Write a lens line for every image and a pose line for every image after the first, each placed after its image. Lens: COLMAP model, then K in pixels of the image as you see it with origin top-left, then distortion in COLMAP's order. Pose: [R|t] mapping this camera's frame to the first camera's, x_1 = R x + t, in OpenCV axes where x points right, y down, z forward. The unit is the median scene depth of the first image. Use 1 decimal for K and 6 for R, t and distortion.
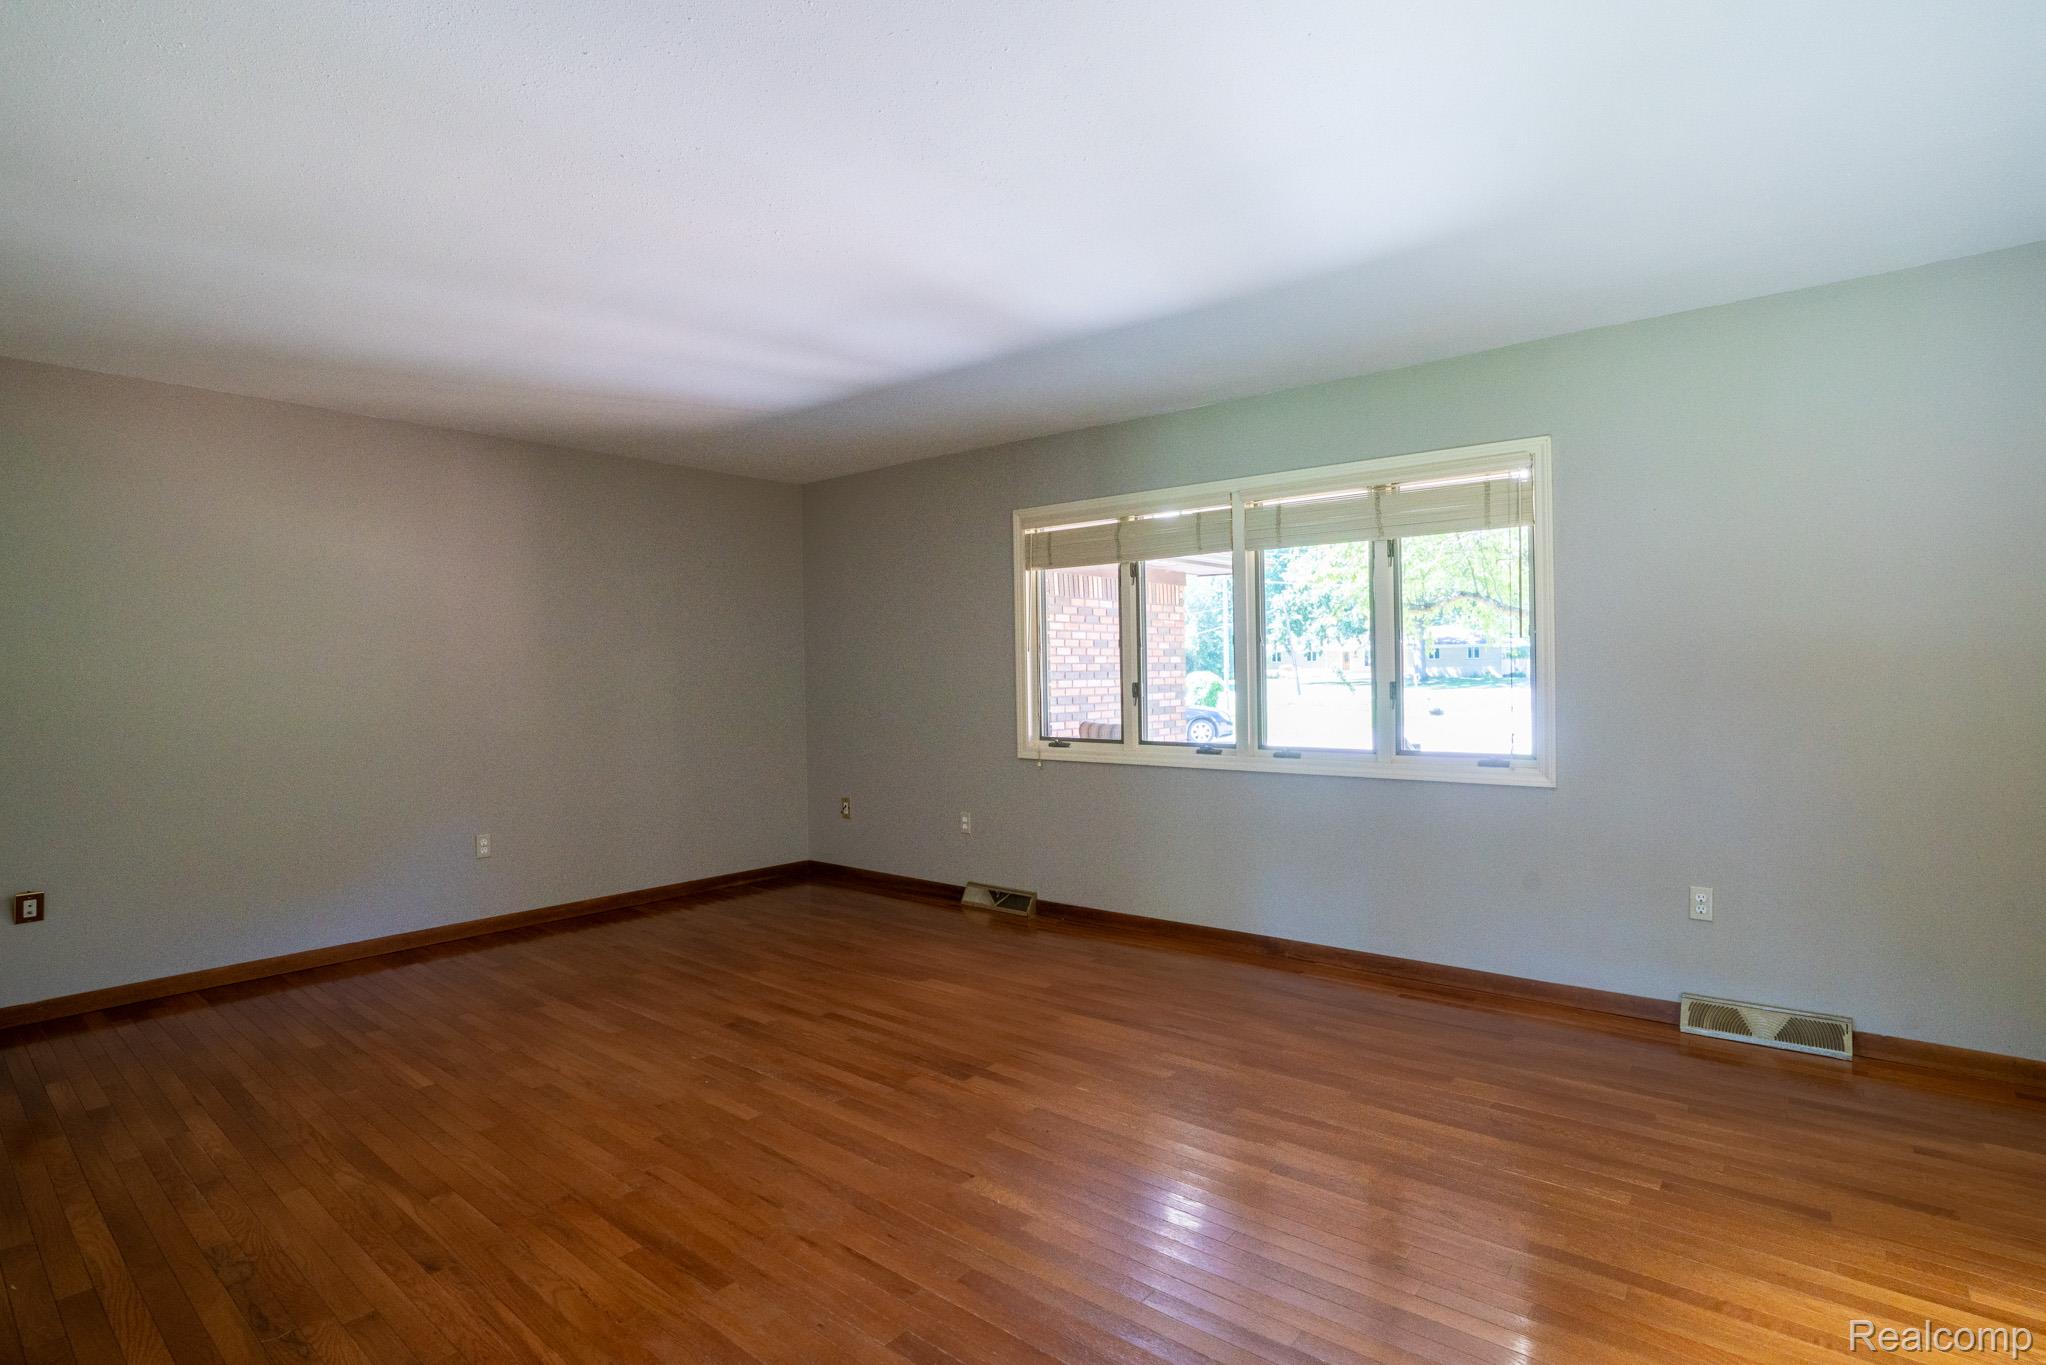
lens RADIAL K [[980.2, 0, 1024.7], [0, 980.2, 680.9], [0, 0, 1]] dist [-0.037685, 0.010266]
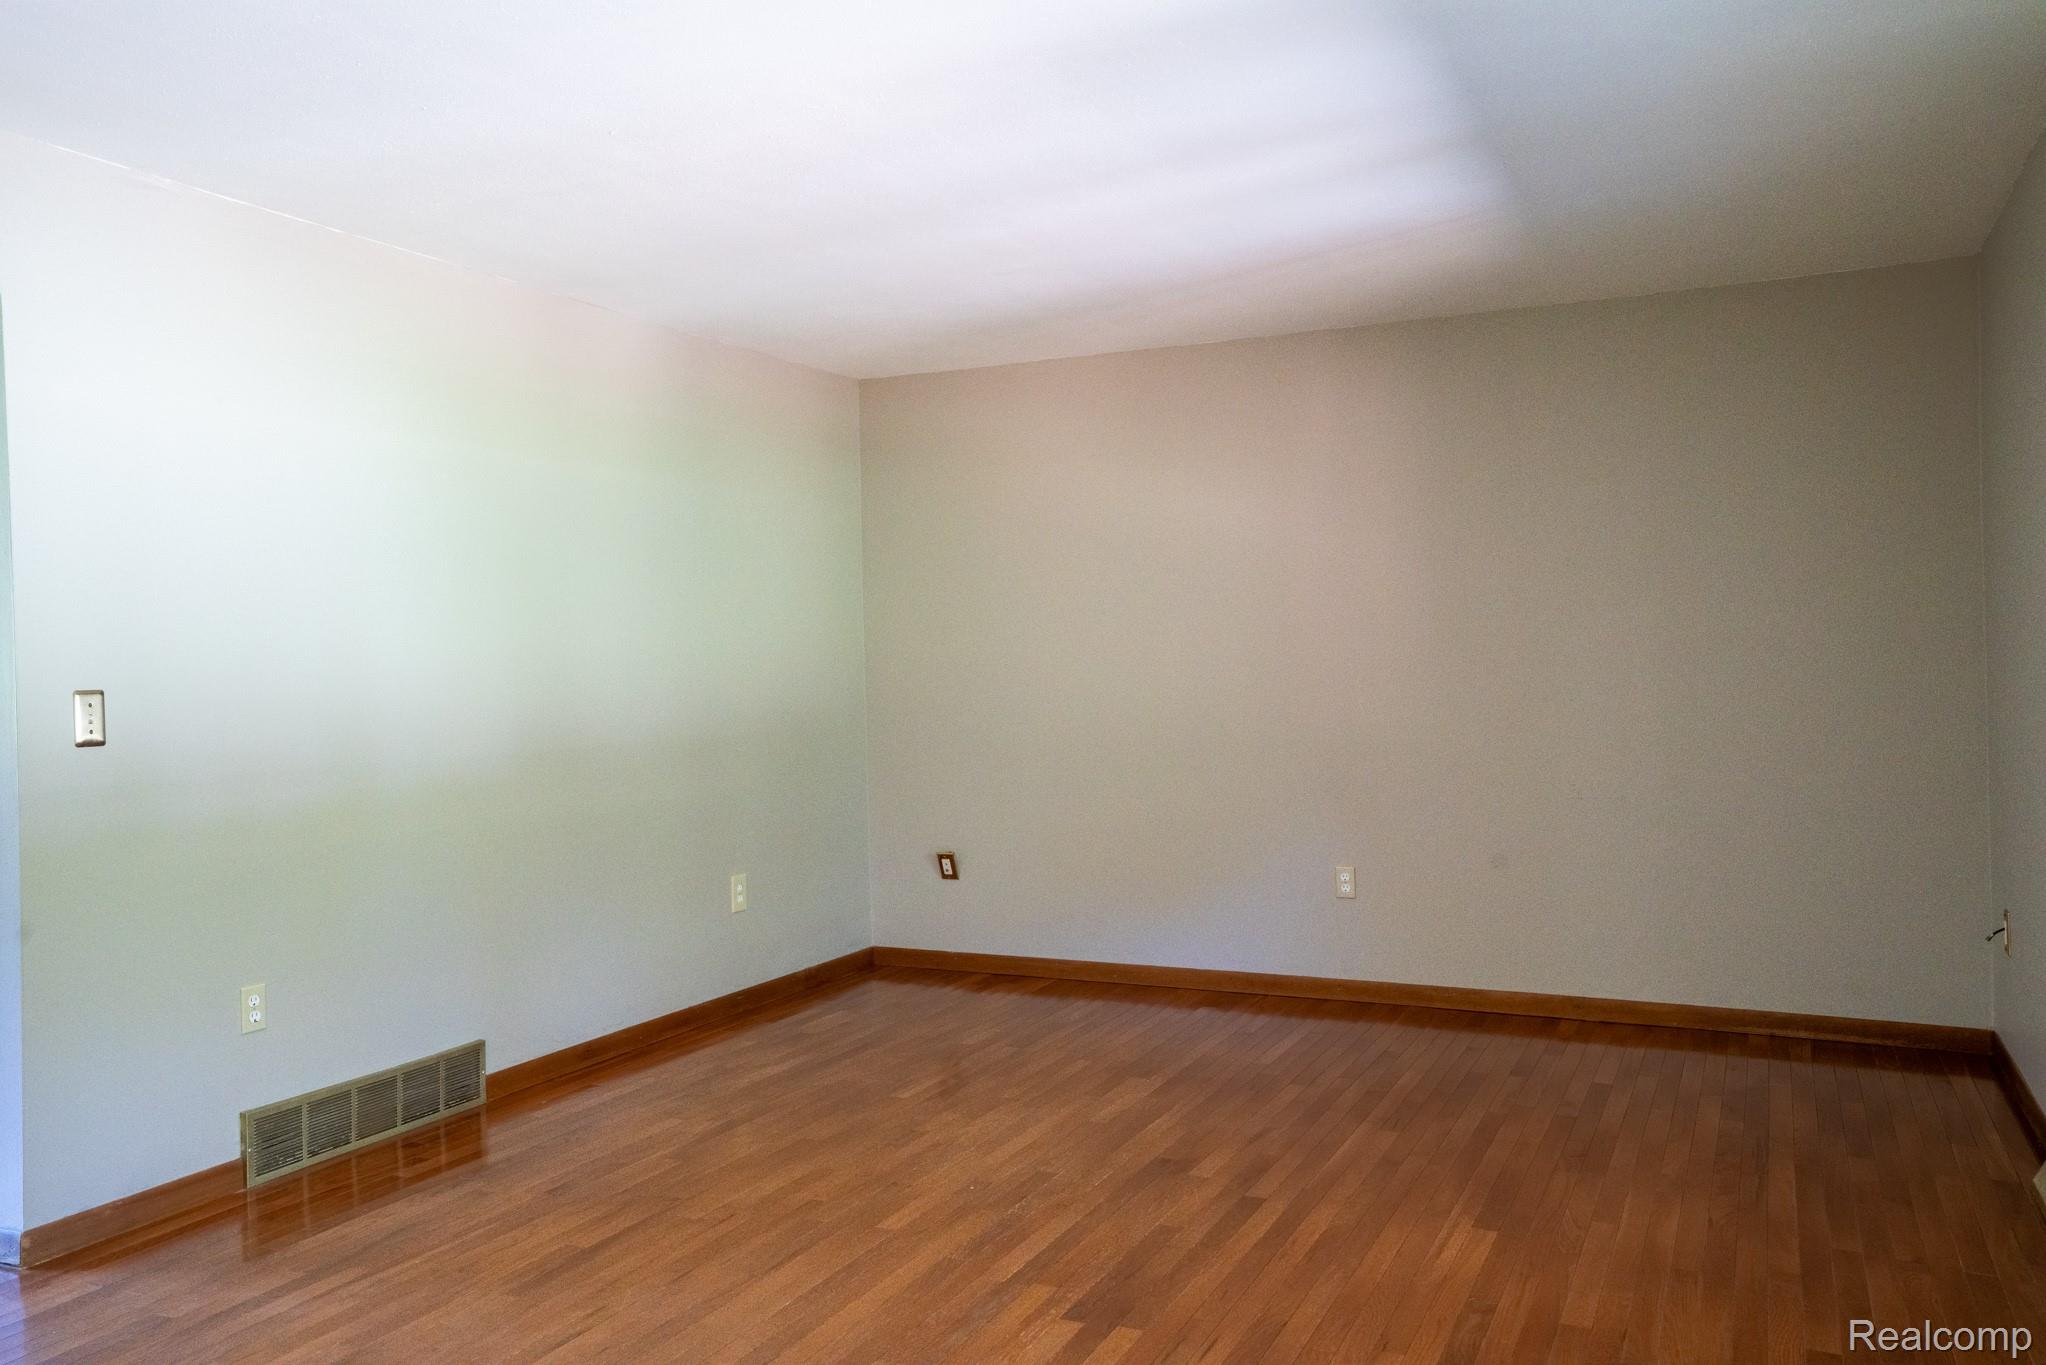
lens RADIAL K [[1627.4, 0, 1024.3], [0, 1627.4, 679.9], [0, 0, 1]] dist [-0.003325, -0.000217]
pose [[0.240385, 0.011881, -0.970605, 0.837397], [0.003247, 0.999910, 0.013044, 0.002468], [0.970672, -0.006287, 0.240325, 0.685419]]
